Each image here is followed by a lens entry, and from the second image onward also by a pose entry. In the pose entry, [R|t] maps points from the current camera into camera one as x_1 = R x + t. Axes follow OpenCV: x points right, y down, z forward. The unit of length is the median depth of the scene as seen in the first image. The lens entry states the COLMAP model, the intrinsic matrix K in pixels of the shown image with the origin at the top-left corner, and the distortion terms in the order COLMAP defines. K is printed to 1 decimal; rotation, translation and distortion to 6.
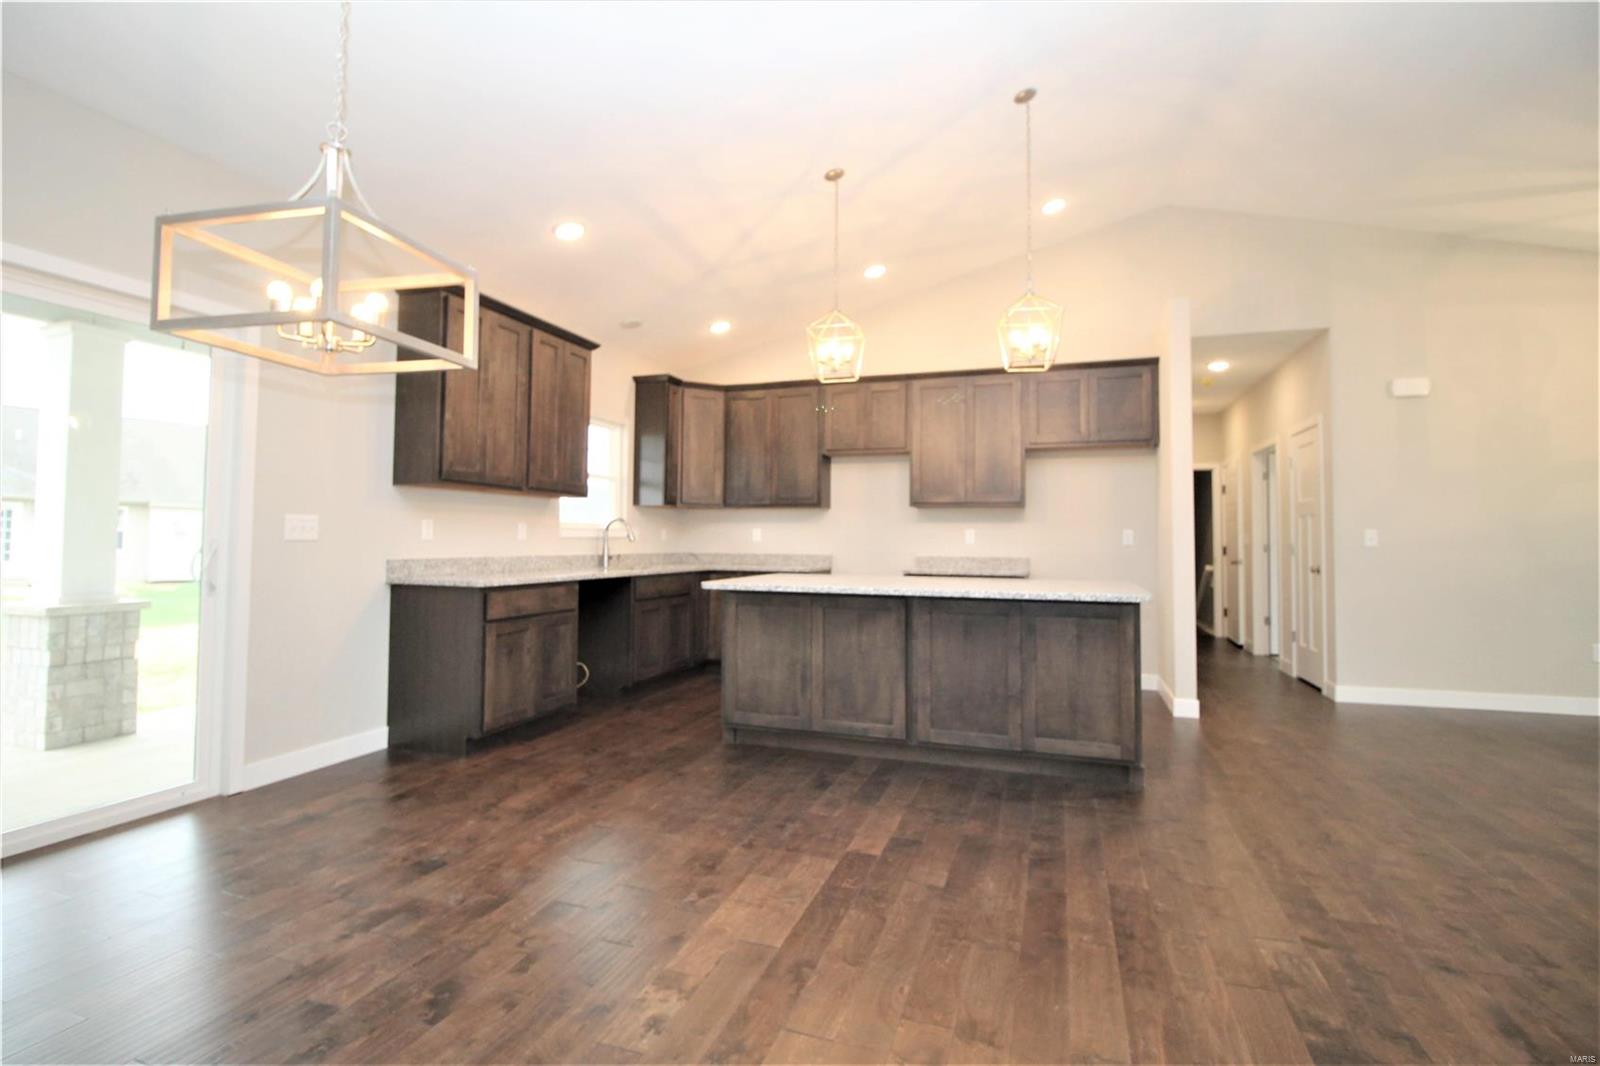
lens RADIAL K [[751.9, 0, 804.7], [0, 751.9, 510.7], [0, 0, 1]] dist [0.001617, -0.014093]
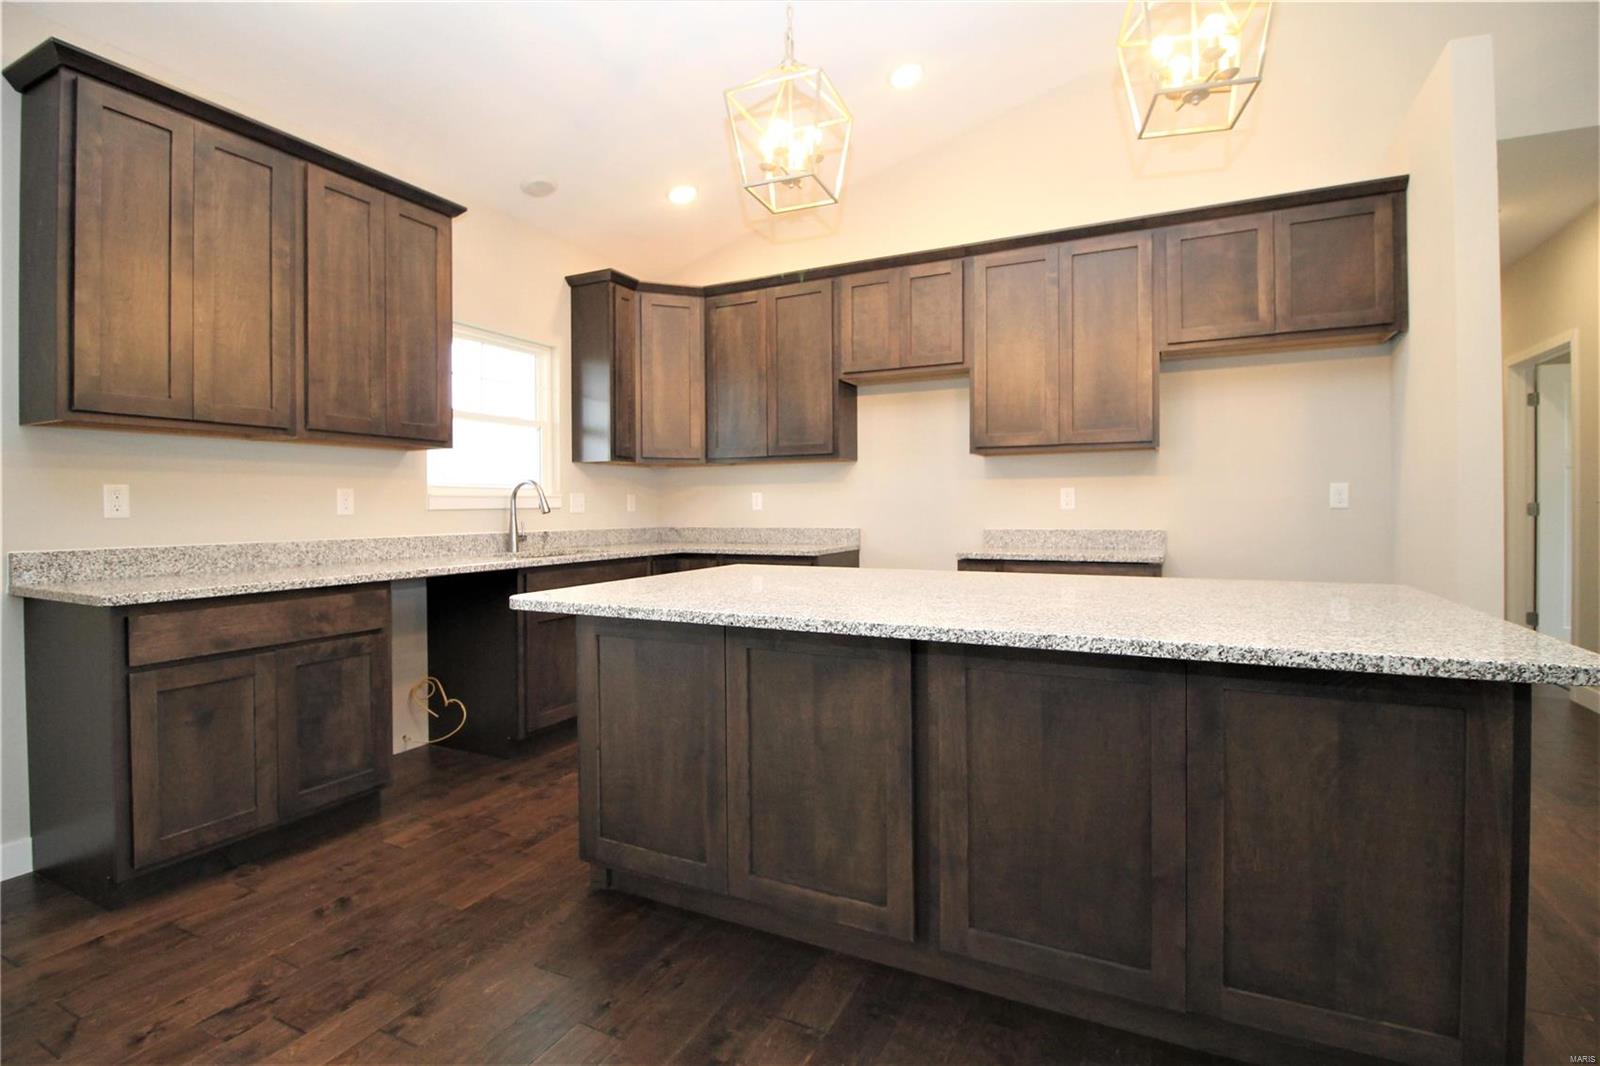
lens RADIAL K [[751.9, 0, 804.7], [0, 751.9, 510.7], [0, 0, 1]] dist [0.001617, -0.014093]
pose [[0.991621, -0.014904, -0.128316, 0.092087], [0.020553, 0.998872, 0.042814, 0.015002], [0.127533, -0.045092, 0.990809, 0.387449]]
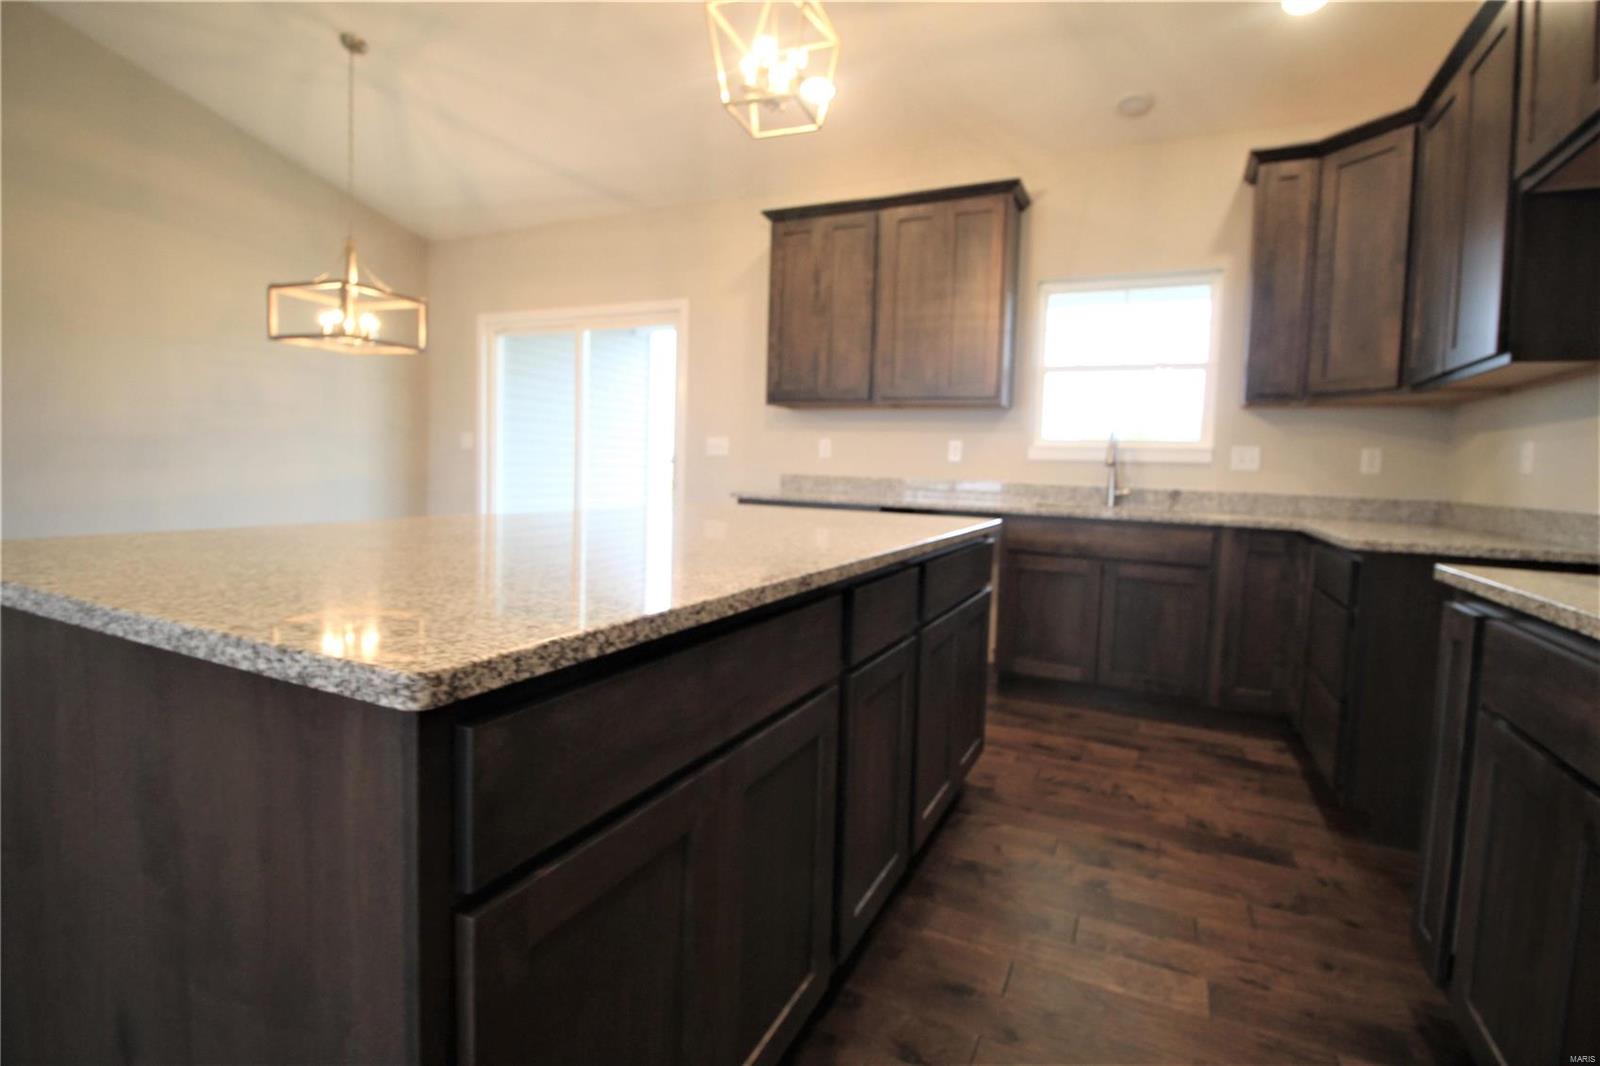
lens RADIAL K [[751.9, 0, 804.7], [0, 751.9, 510.7], [0, 0, 1]] dist [0.001617, -0.014093]
pose [[-0.112974, 0.047866, -0.992444, 0.446642], [0.004926, 0.998854, 0.047615, 0.049909], [0.993586, 0.000491, -0.113080, 0.874363]]
